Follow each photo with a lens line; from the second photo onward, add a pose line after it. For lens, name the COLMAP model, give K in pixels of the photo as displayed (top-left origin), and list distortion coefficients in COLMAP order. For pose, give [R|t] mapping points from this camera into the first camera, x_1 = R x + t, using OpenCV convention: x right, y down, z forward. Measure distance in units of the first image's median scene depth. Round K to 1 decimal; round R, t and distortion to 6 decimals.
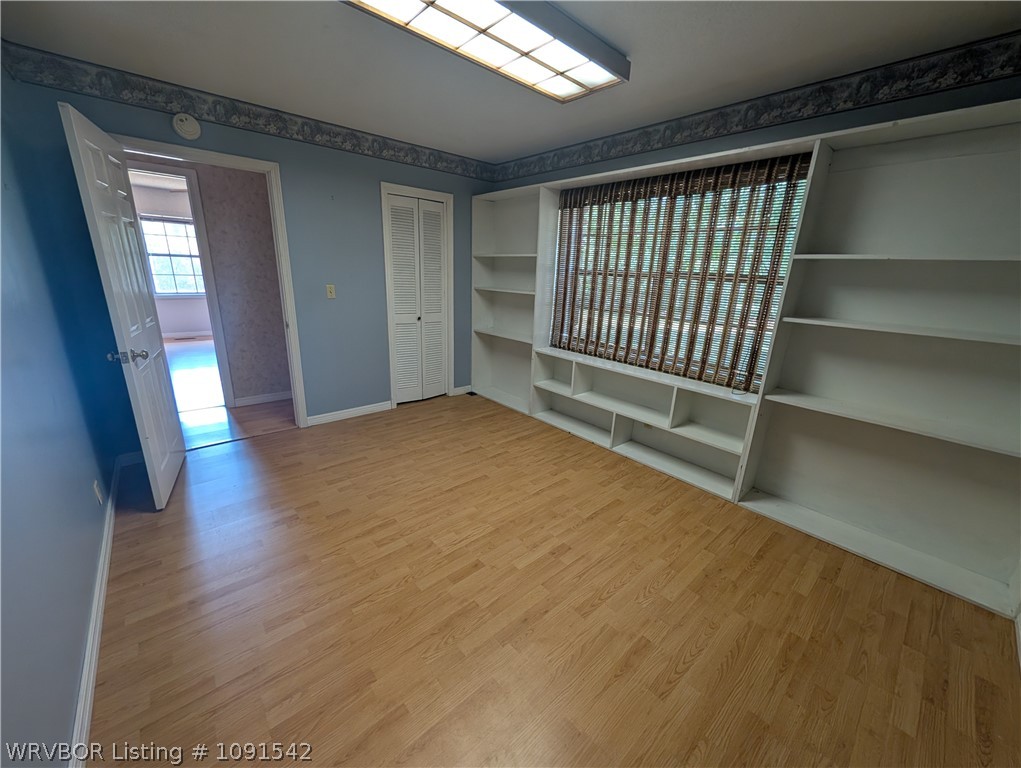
lens RADIAL K [[392.1, 0, 514.1], [0, 392.1, 384.5], [0, 0, 1]] dist [0.000996, -0.000381]
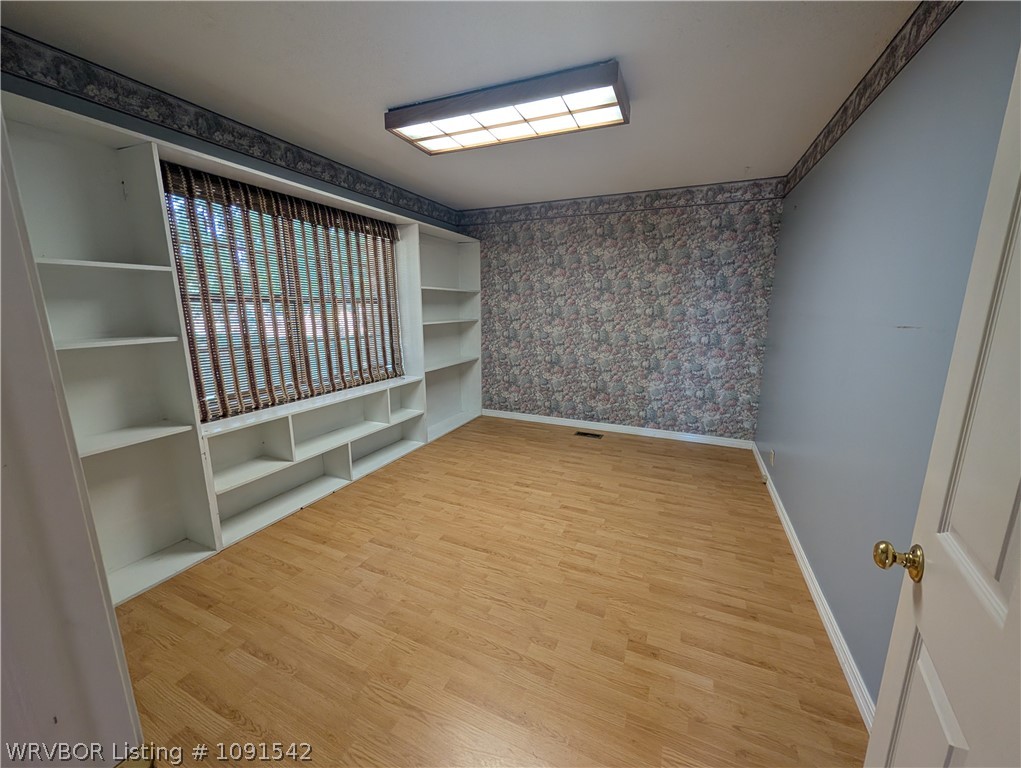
lens RADIAL K [[392.1, 0, 514.1], [0, 392.1, 384.5], [0, 0, 1]] dist [0.000996, -0.000381]
pose [[-0.413584, -0.219877, 0.883517, -0.833389], [0.237747, 0.910651, 0.337922, -0.327441], [-0.878877, 0.349813, -0.324355, 1.045980]]
